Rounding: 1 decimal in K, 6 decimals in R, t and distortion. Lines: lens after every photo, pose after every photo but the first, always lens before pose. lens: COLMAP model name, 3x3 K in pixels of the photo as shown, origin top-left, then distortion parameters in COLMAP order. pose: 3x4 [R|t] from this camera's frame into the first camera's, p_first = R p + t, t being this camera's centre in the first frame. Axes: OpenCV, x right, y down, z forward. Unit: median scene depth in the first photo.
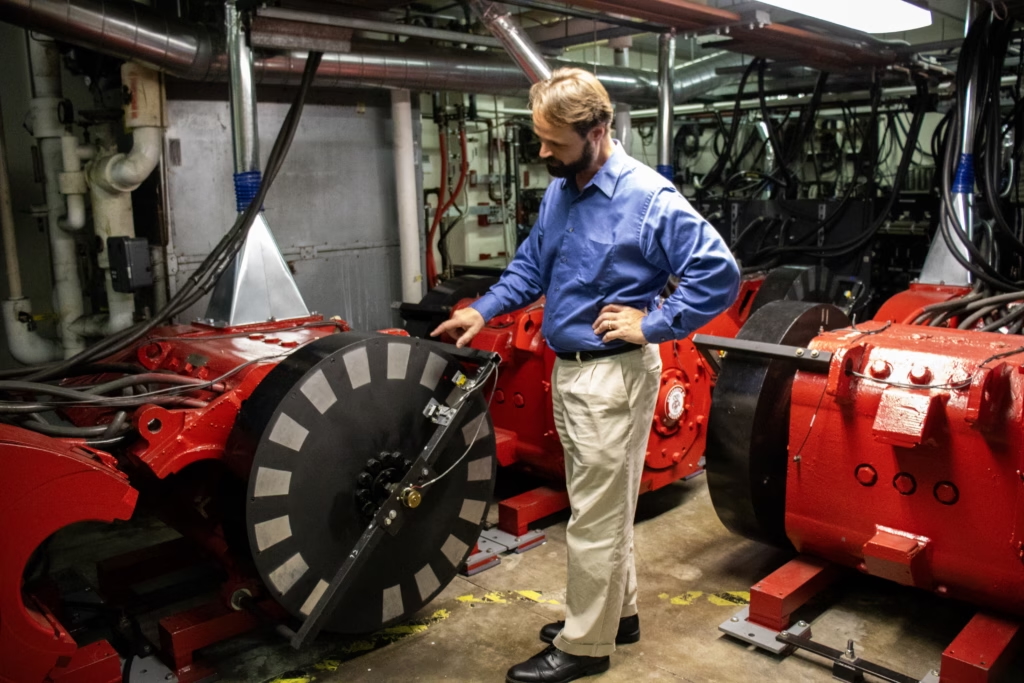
lens RADIAL K [[841.7, 0, 510.9], [0, 841.7, 280.2], [0, 0, 1]] dist [-0.076856, 0.002945]
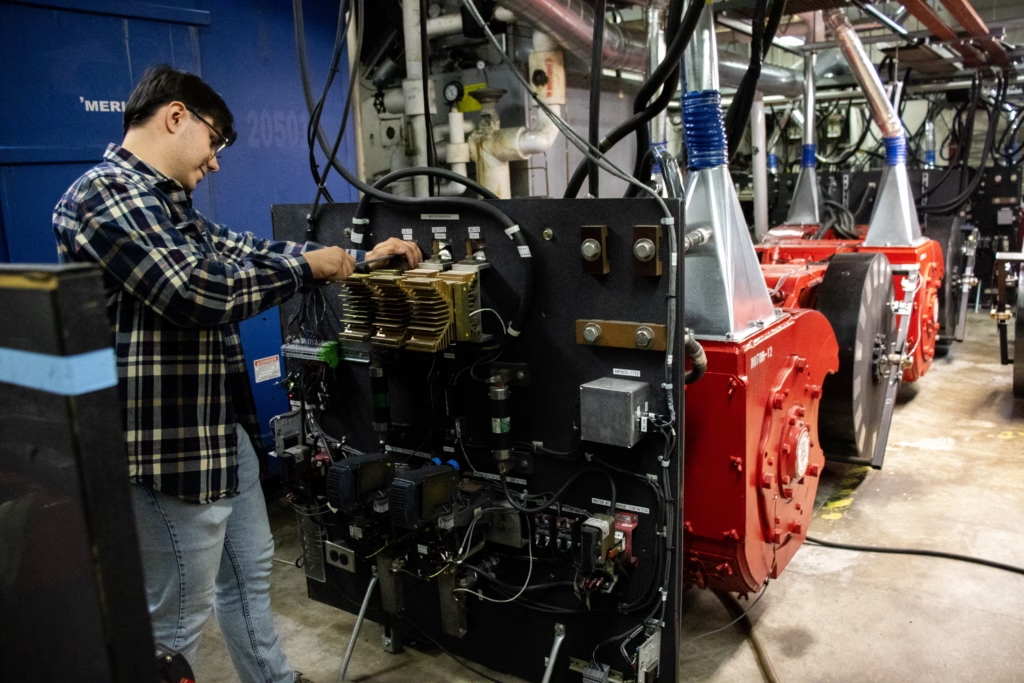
lens RADIAL K [[841.7, 0, 510.9], [0, 841.7, 280.2], [0, 0, 1]] dist [-0.076856, 0.002945]
pose [[0.975836, -0.037966, 0.215179, -0.619024], [0.036185, 0.999270, 0.012212, 0.041219], [-0.215486, -0.004130, 0.976498, -0.140365]]
